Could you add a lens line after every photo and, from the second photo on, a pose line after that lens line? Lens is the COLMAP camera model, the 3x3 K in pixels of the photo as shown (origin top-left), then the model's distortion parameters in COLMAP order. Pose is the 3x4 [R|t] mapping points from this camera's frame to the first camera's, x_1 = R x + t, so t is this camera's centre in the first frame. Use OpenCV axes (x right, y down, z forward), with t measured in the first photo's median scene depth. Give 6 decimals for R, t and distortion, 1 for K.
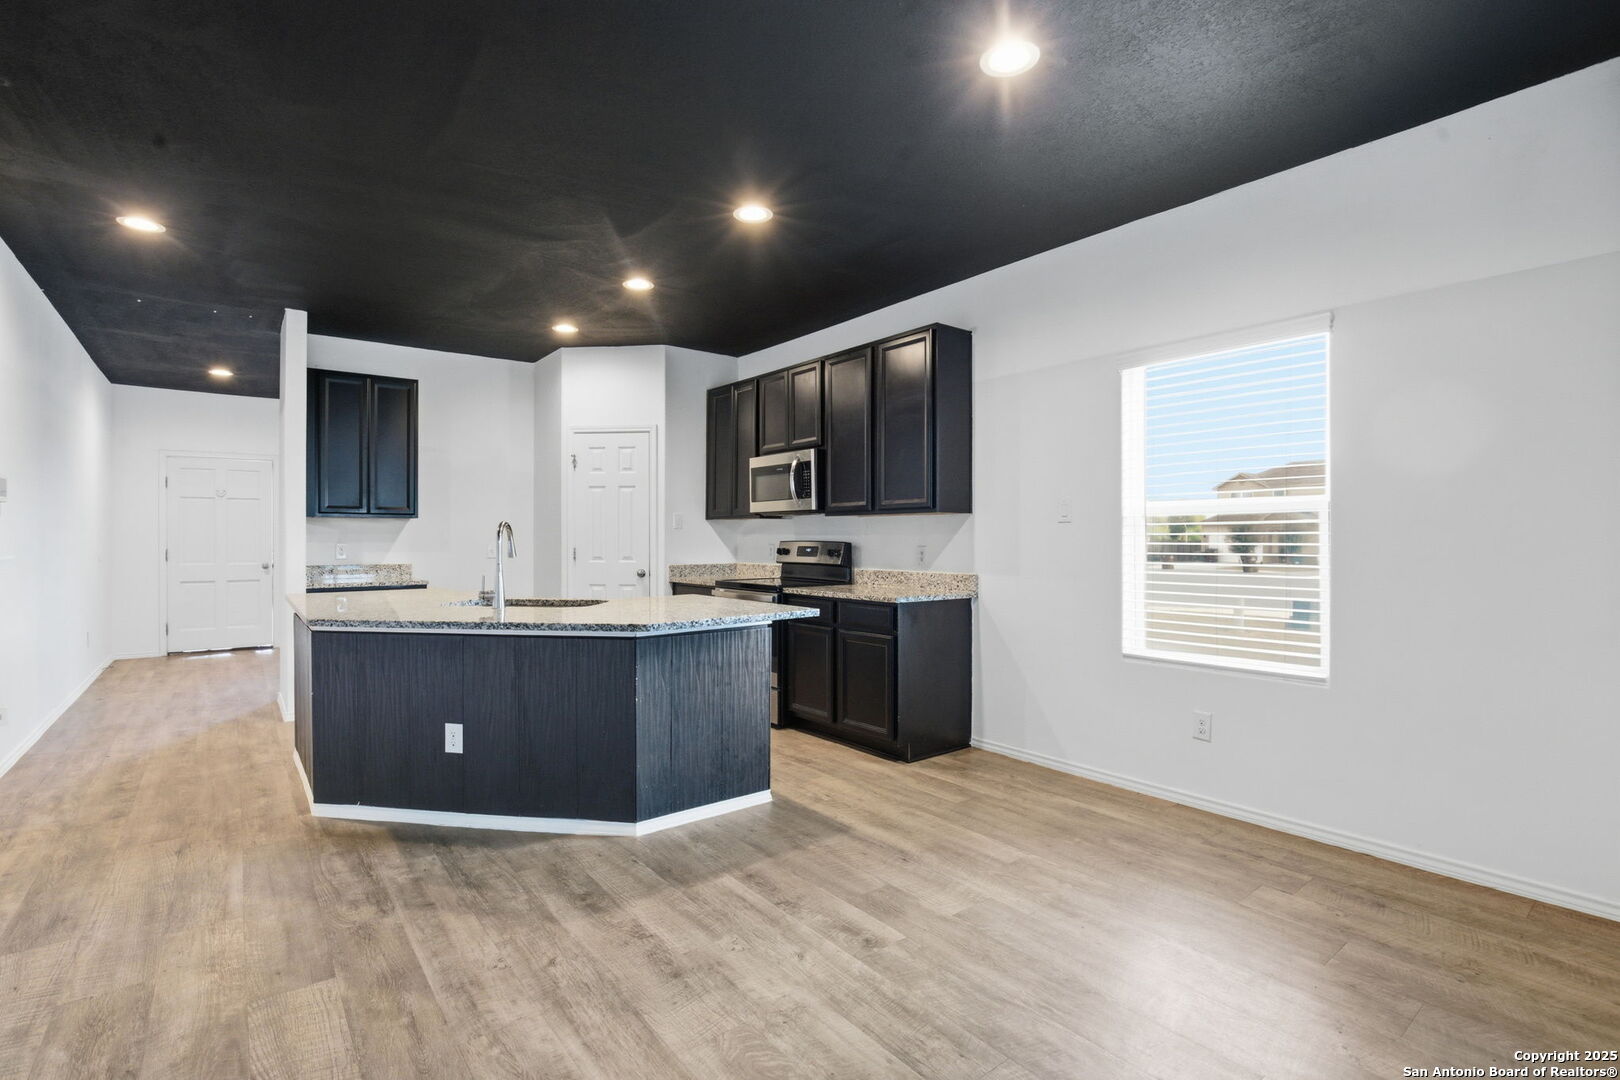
lens RADIAL K [[748.6, 0, 801.7], [0, 748.6, 544.1], [0, 0, 1]] dist [-0.032640, 0.007230]
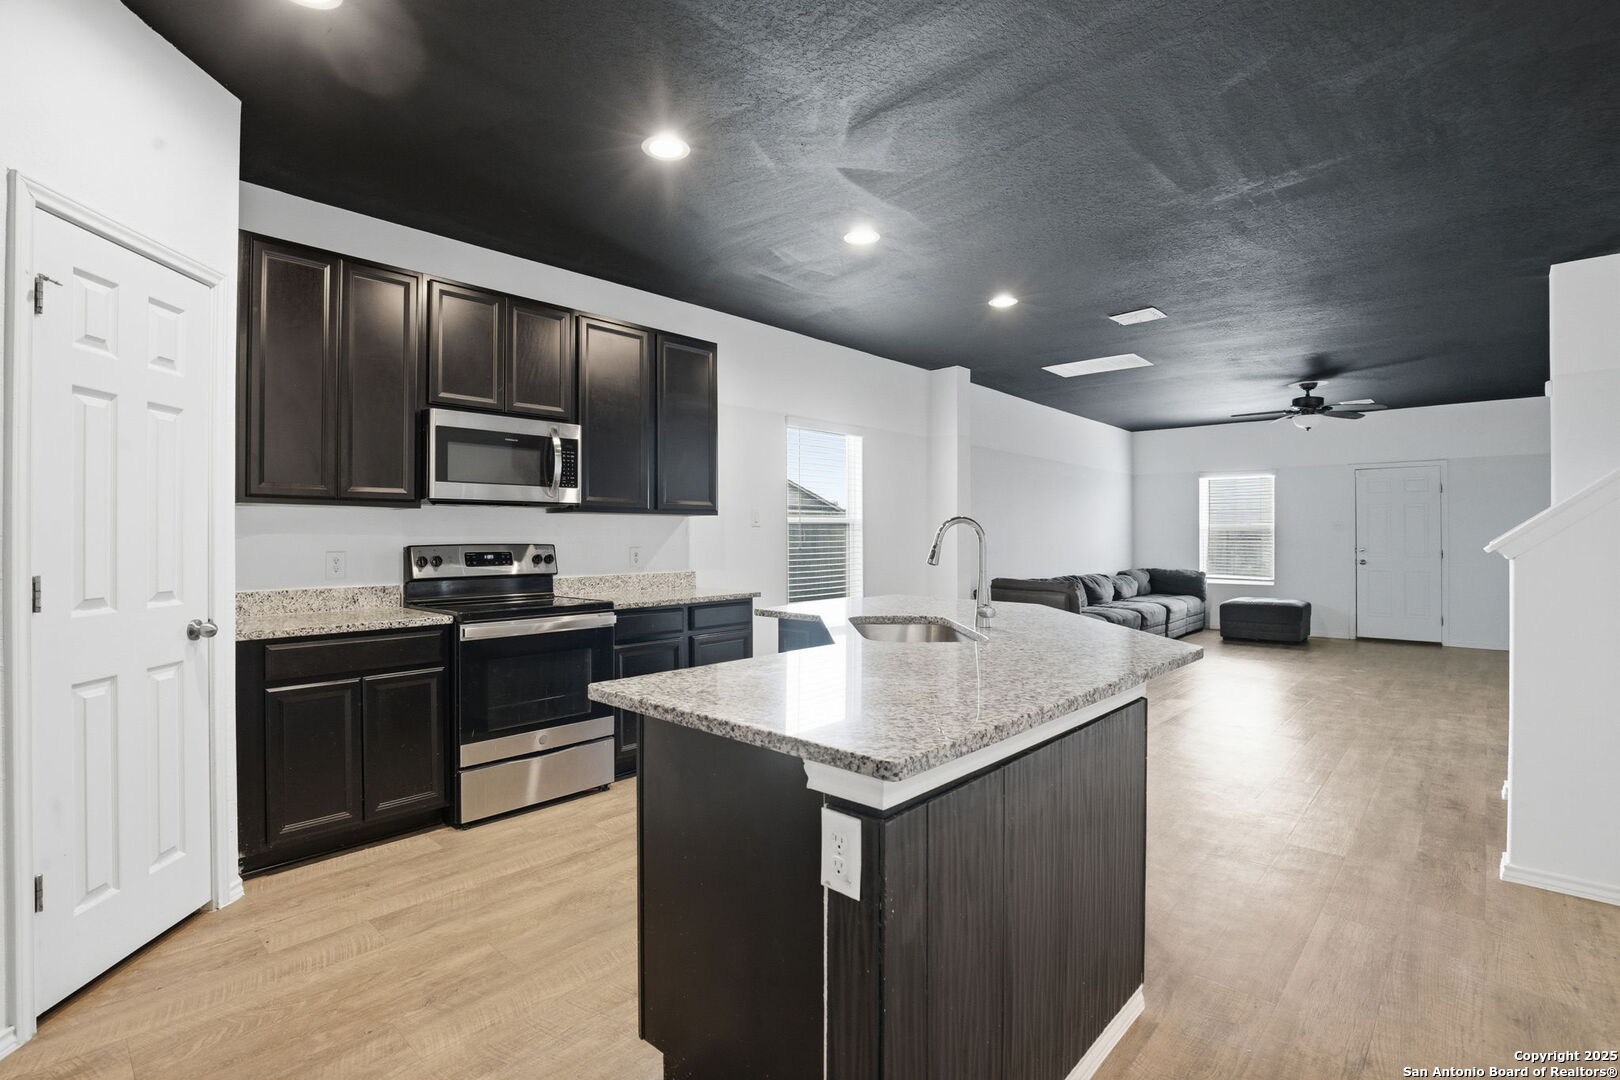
lens RADIAL K [[748.6, 0, 800.5], [0, 748.6, 542.6], [0, 0, 1]] dist [-0.032640, 0.007230]
pose [[-0.157205, -0.008057, 0.987533, -0.736640], [0.010861, 0.999892, 0.009886, -0.009443], [-0.987506, 0.012280, -0.157101, 0.833896]]
